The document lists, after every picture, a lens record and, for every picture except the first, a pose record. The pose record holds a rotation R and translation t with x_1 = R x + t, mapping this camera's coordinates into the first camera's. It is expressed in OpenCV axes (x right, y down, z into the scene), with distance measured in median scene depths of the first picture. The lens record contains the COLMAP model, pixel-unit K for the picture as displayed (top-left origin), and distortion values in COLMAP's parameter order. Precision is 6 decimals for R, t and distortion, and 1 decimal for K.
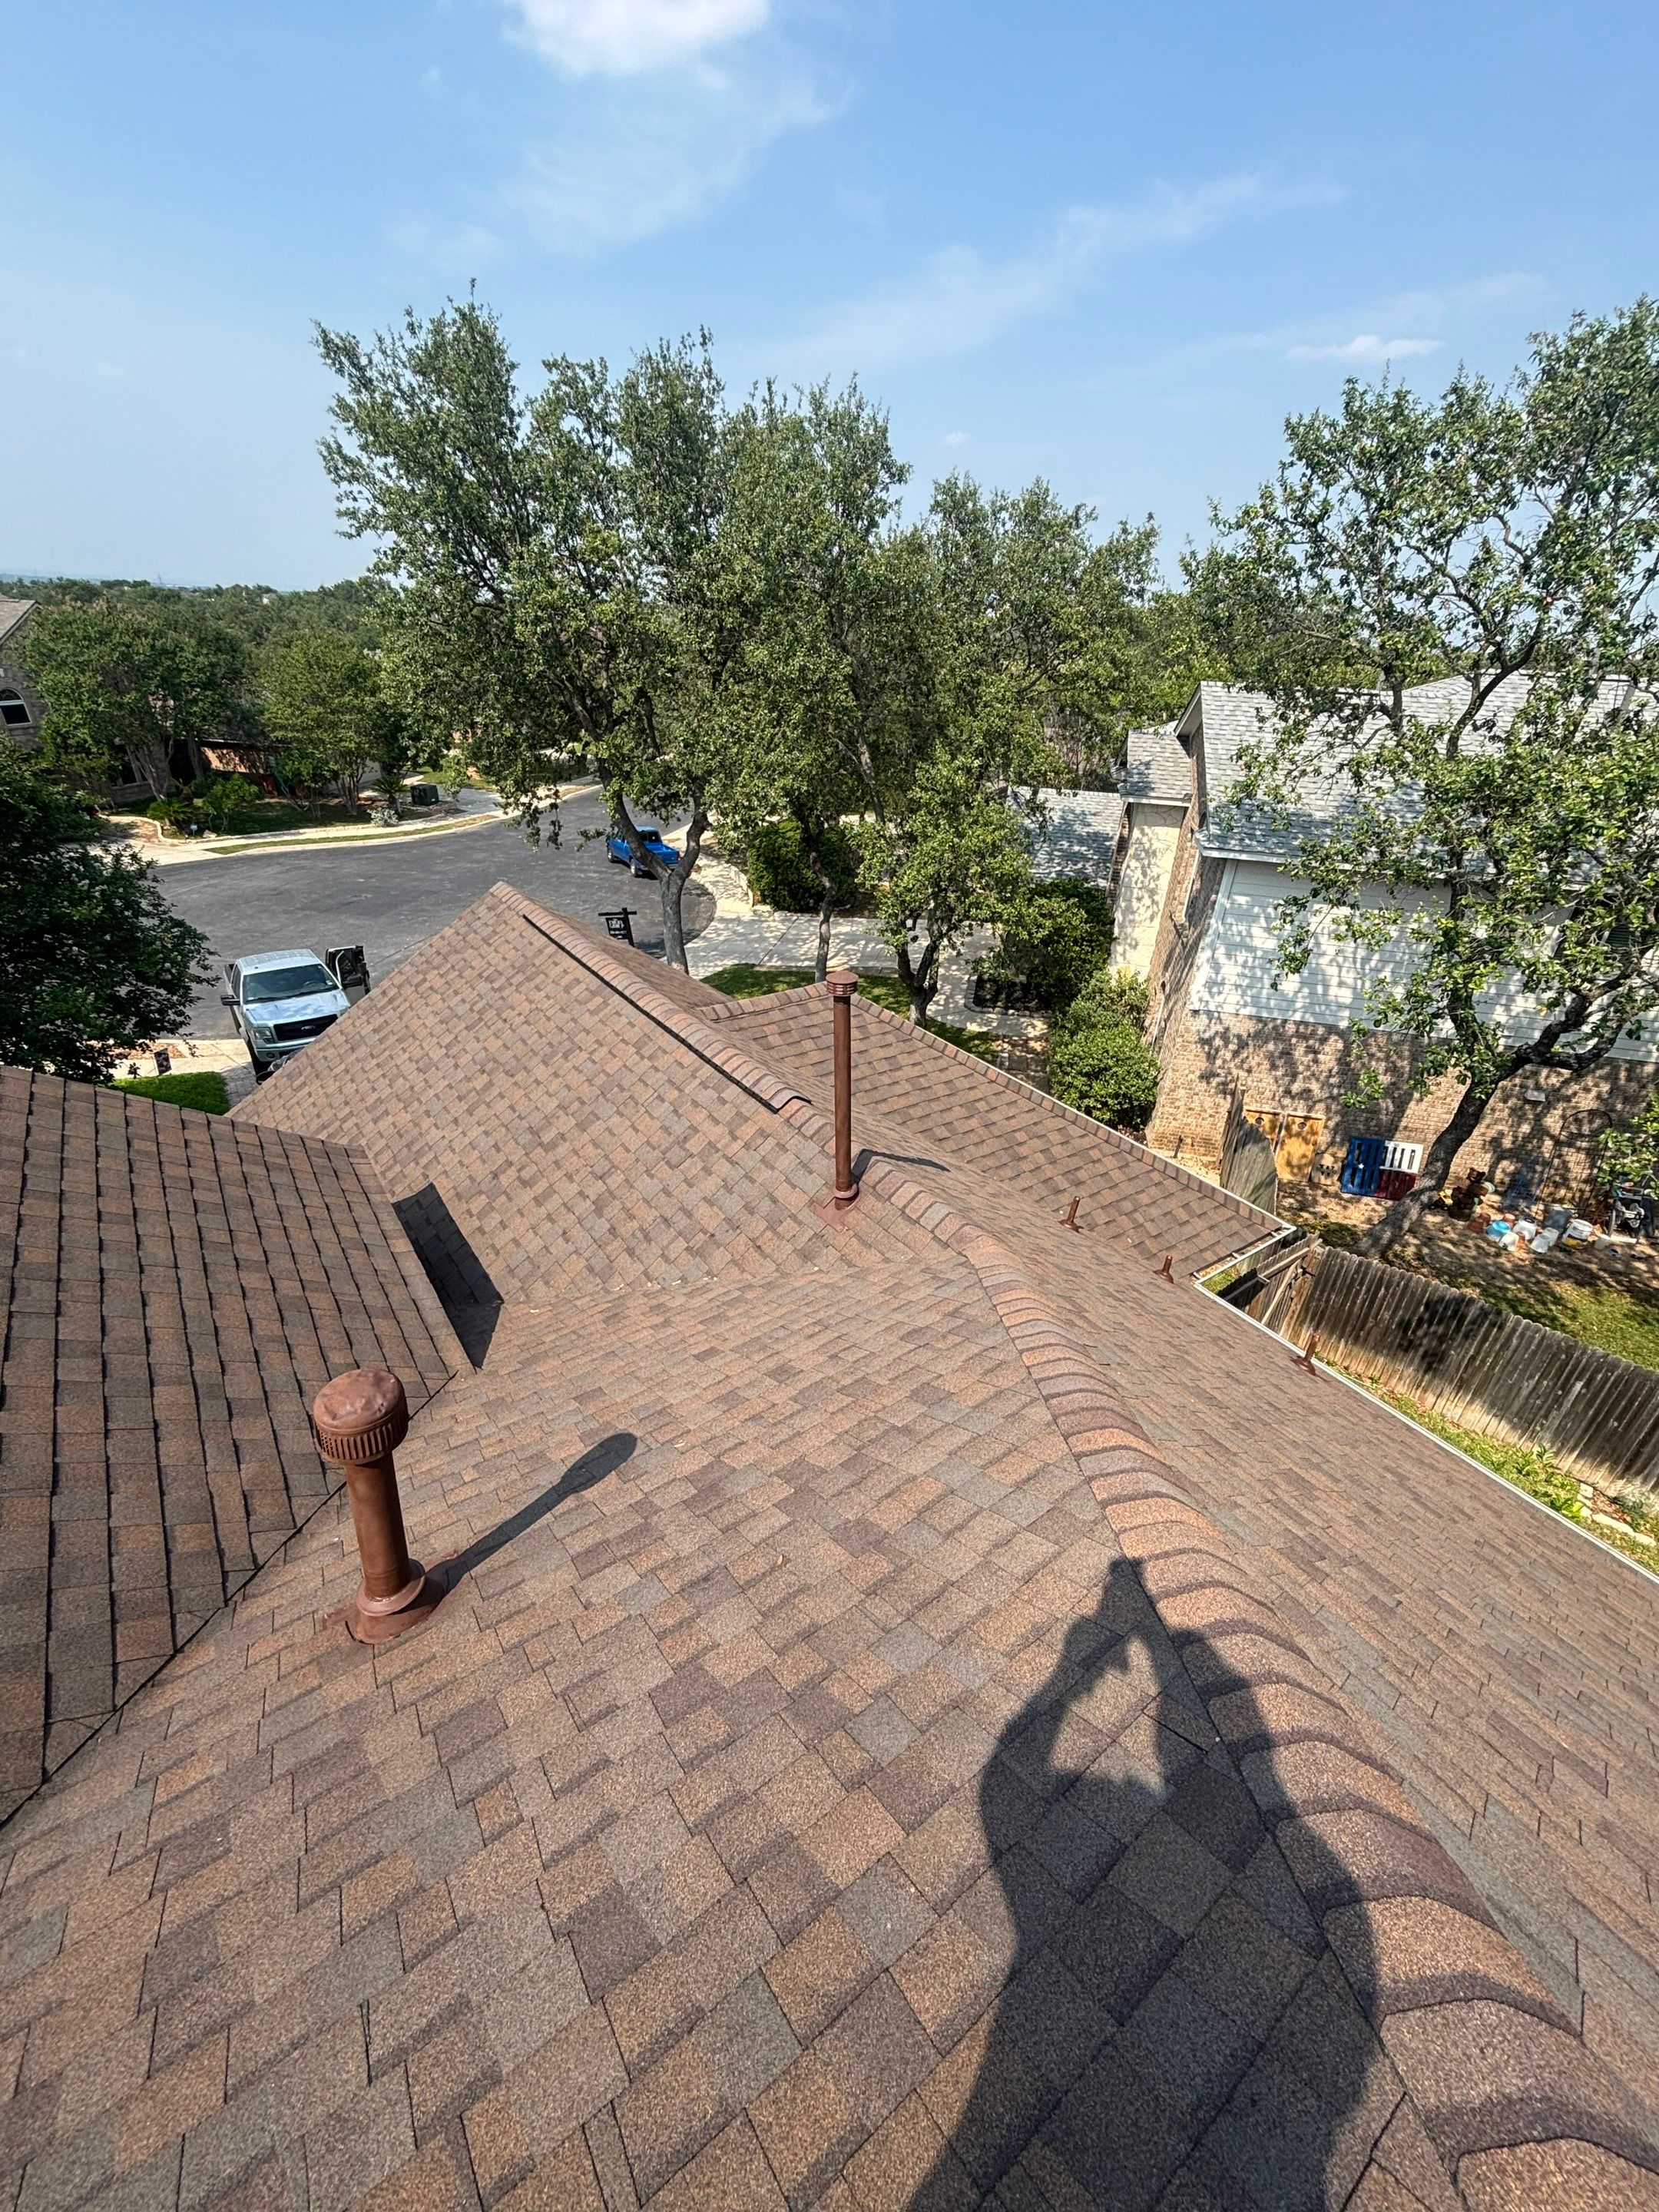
lens RADIAL K [[908.8, 0, 829.5], [0, 908.8, 1106.0], [0, 0, 1]] dist [0.000102, 0.008594]
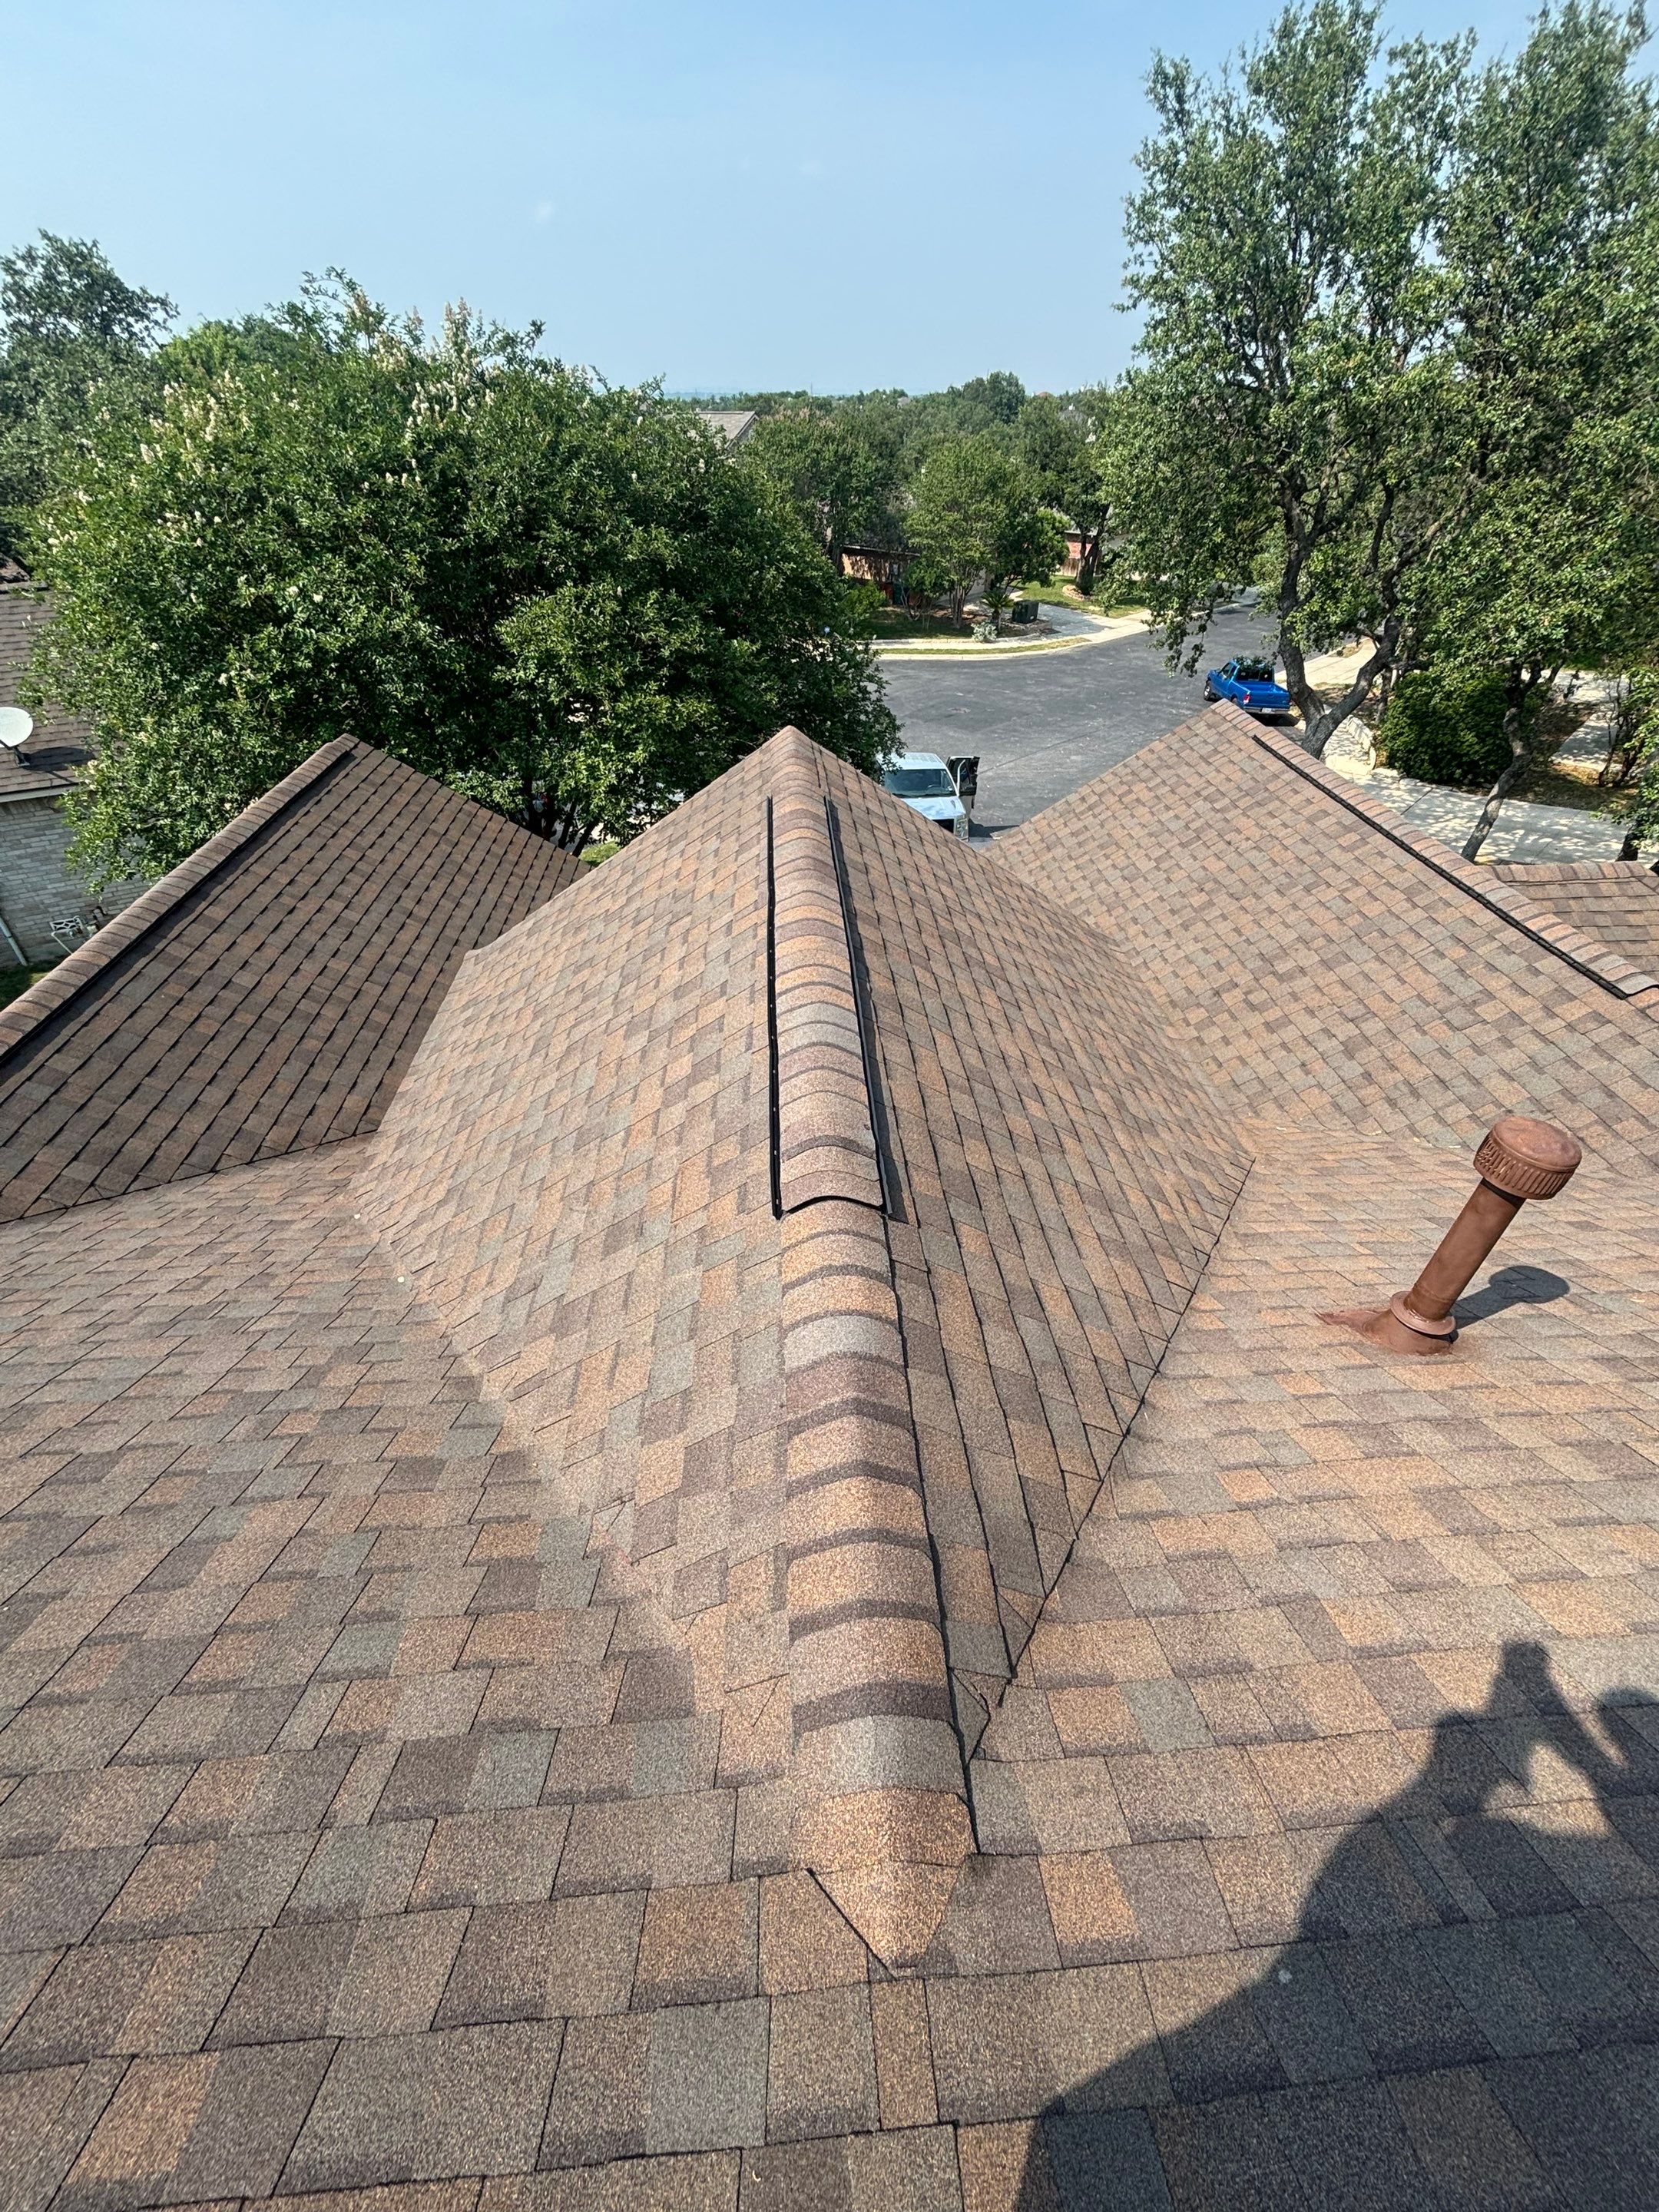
lens RADIAL K [[898.6, 0, 829.5], [0, 898.6, 1106.0], [0, 0, 1]] dist [0.007944, -0.001120]
pose [[0.851684, 0.296812, -0.431899, -0.133078], [-0.223518, 0.951165, 0.212898, 0.040062], [0.473998, -0.084785, 0.876435, -0.051504]]
